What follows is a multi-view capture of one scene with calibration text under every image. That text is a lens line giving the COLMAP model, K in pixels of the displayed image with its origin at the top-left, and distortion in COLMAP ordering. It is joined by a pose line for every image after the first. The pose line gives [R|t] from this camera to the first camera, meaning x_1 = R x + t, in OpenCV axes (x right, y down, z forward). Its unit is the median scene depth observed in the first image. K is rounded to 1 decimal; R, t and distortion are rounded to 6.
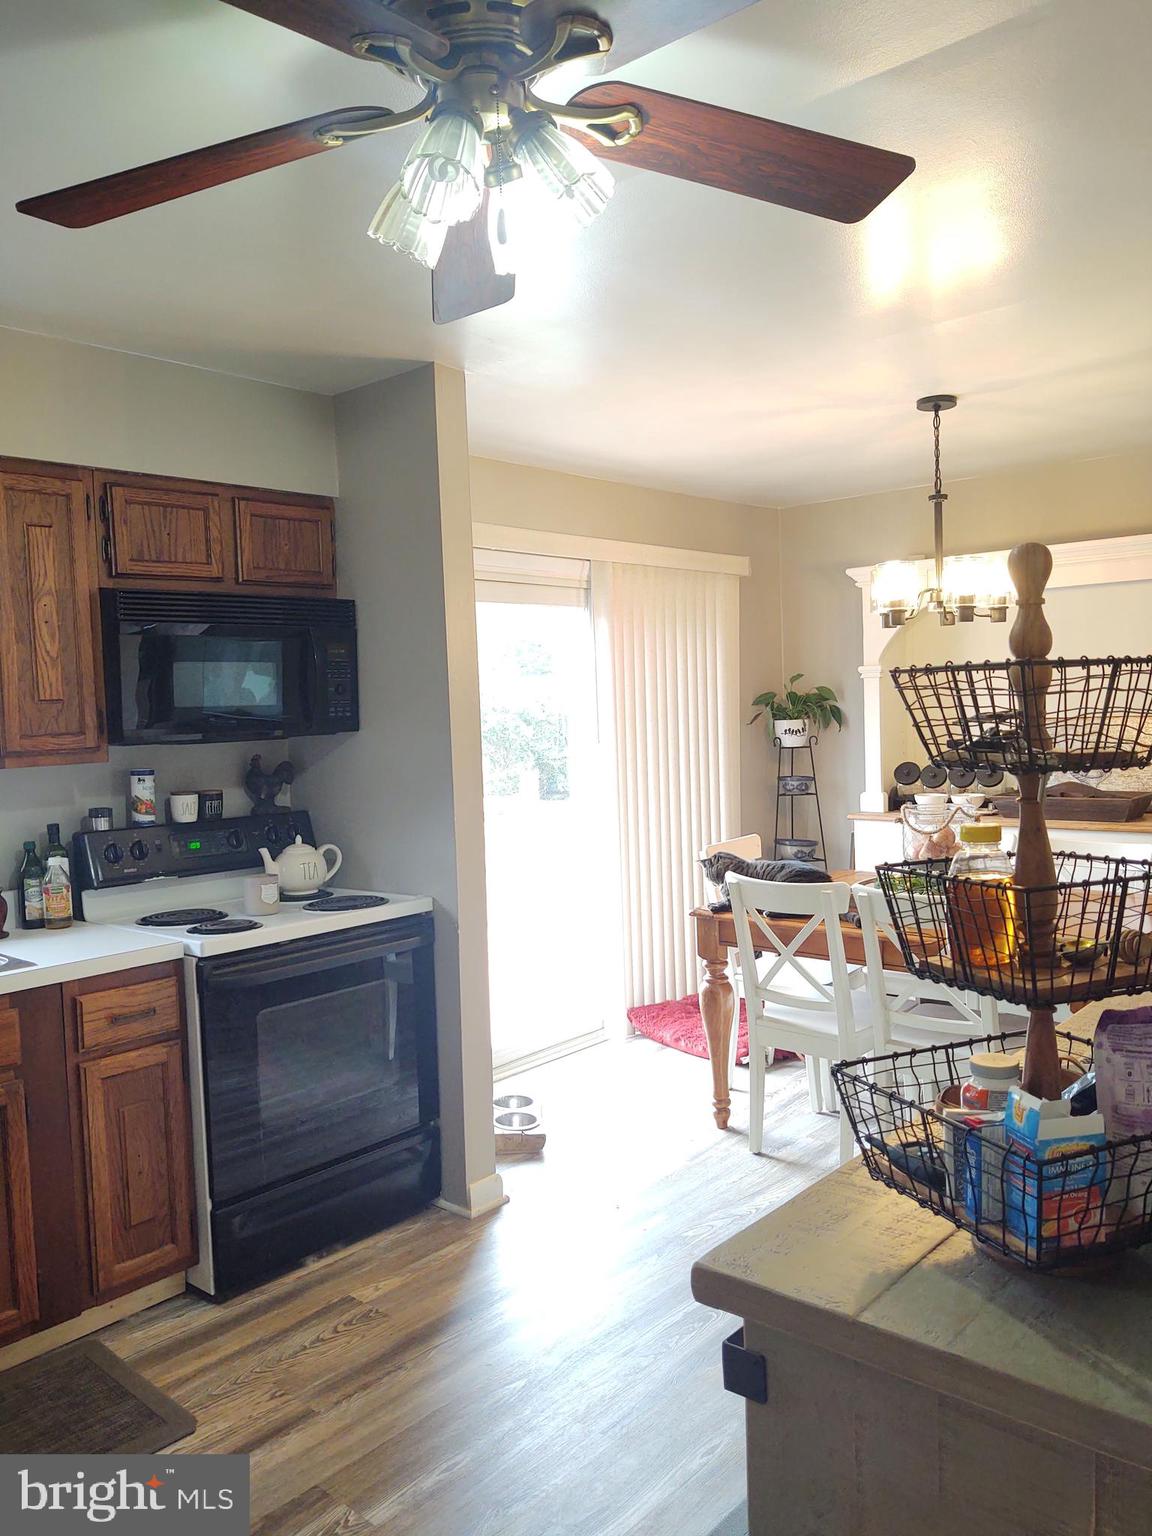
lens RADIAL K [[1170.1, 0, 545.9], [0, 1170.1, 778.8], [0, 0, 1]] dist [0.051602, -0.063279]
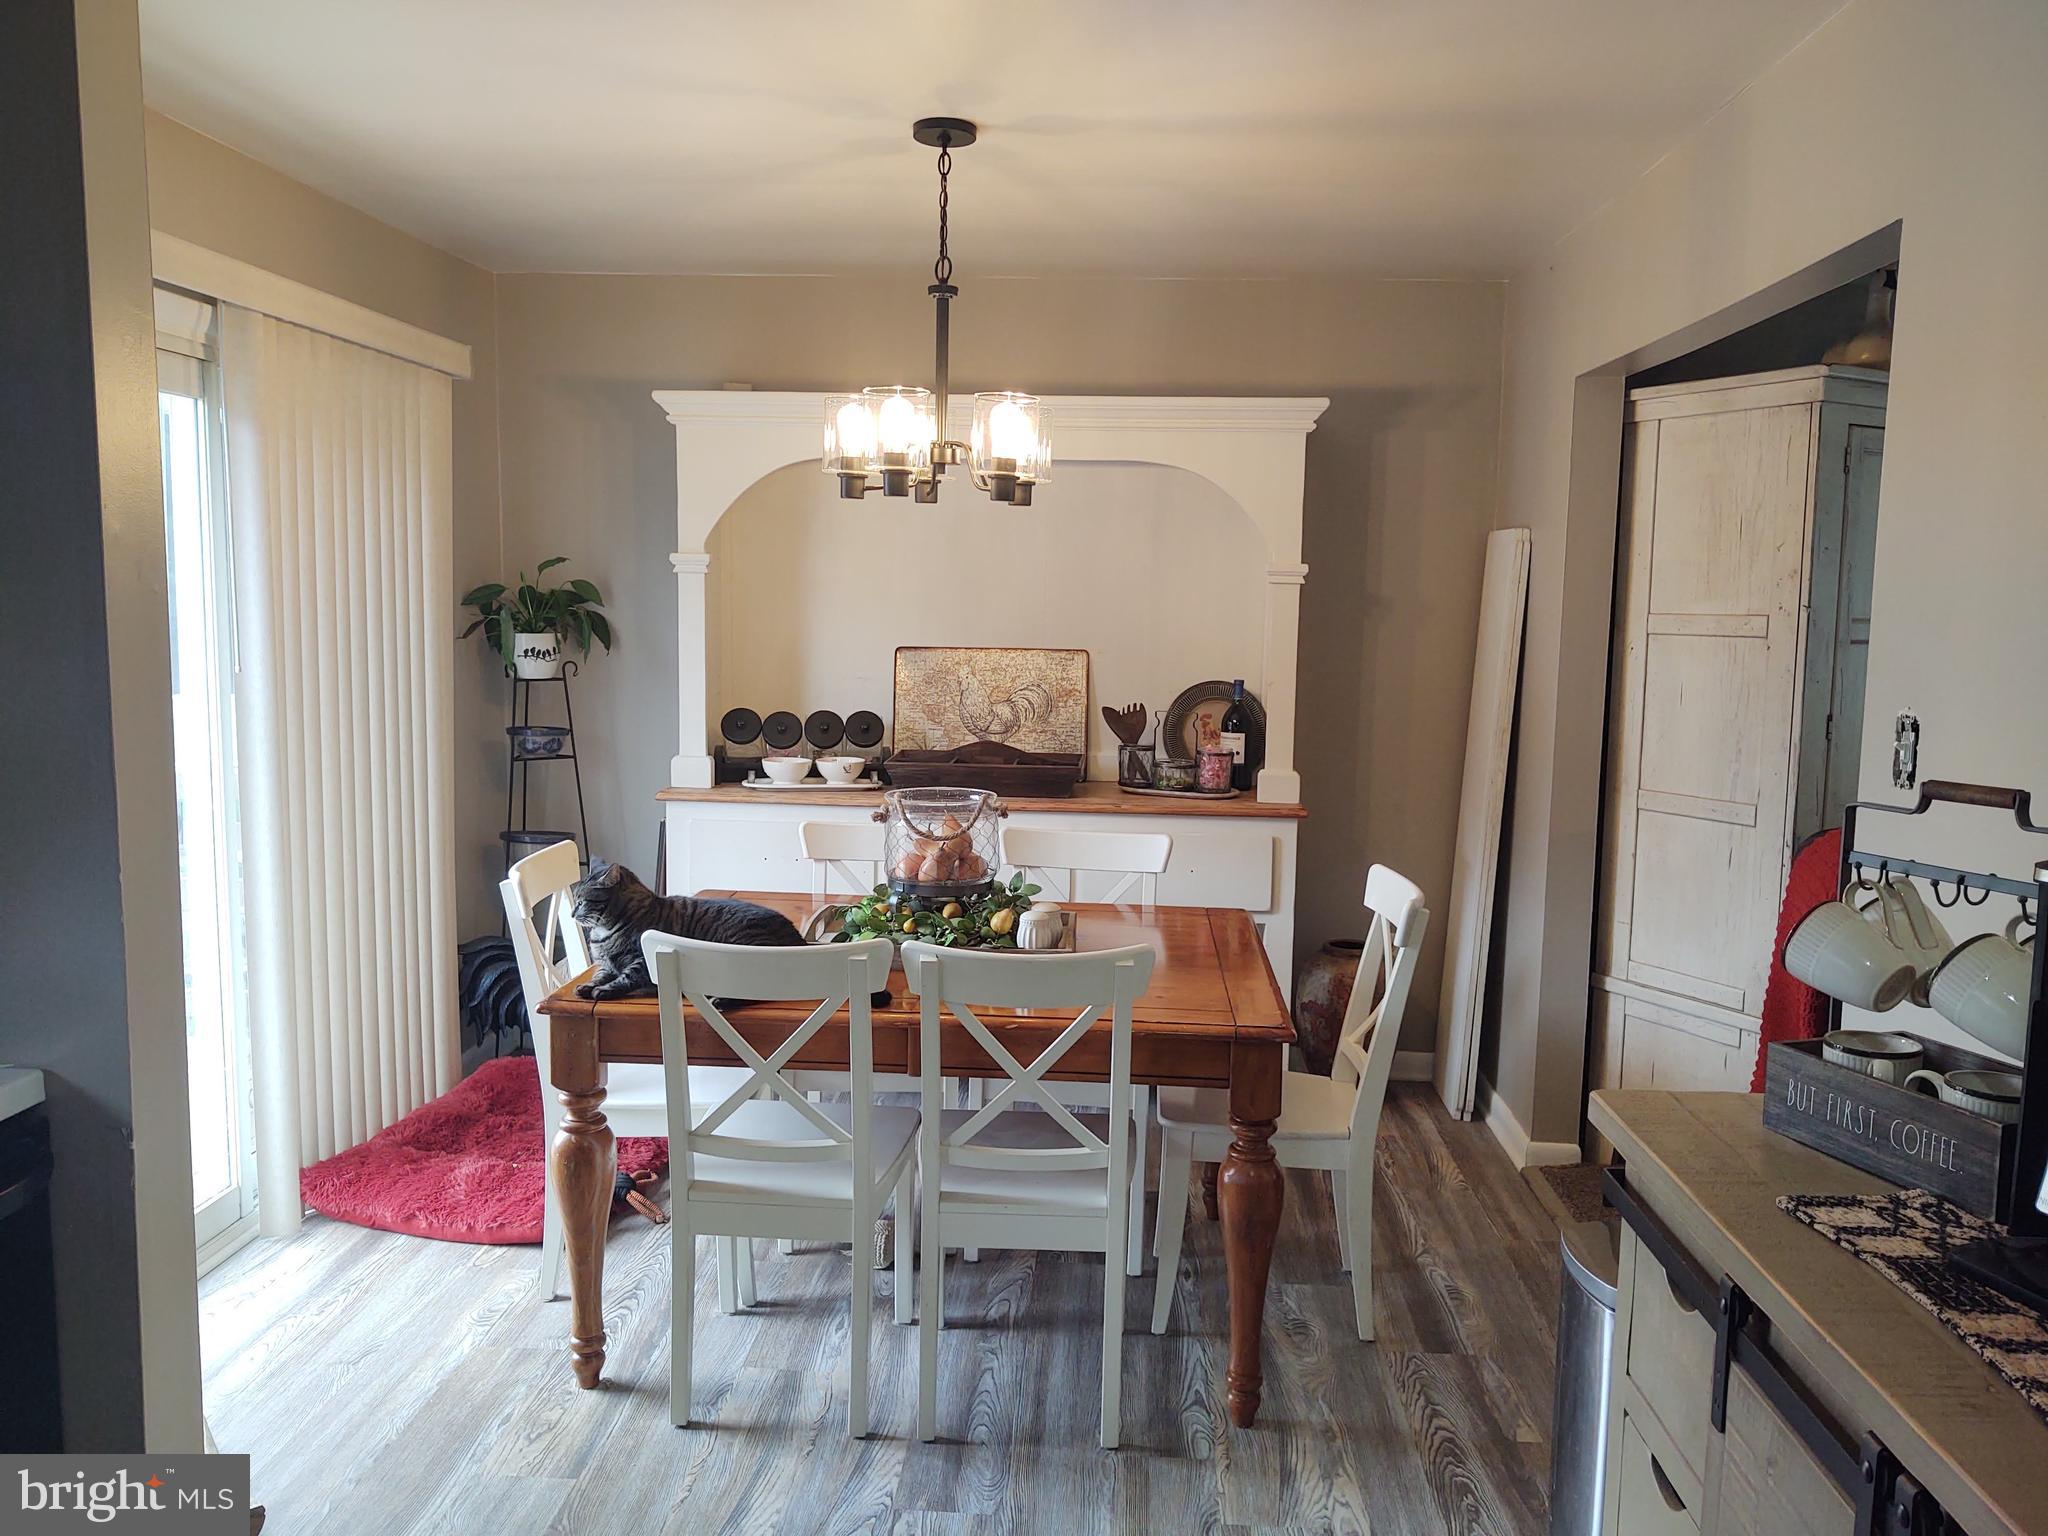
lens RADIAL K [[1560.2, 0, 1030.4], [0, 1560.2, 781.1], [0, 0, 1]] dist [0.051602, -0.063279]
pose [[0.774689, -0.026602, 0.631783, -0.149398], [-0.005801, 0.998774, 0.049167, -0.023160], [-0.632316, -0.041754, 0.773584, 0.316446]]
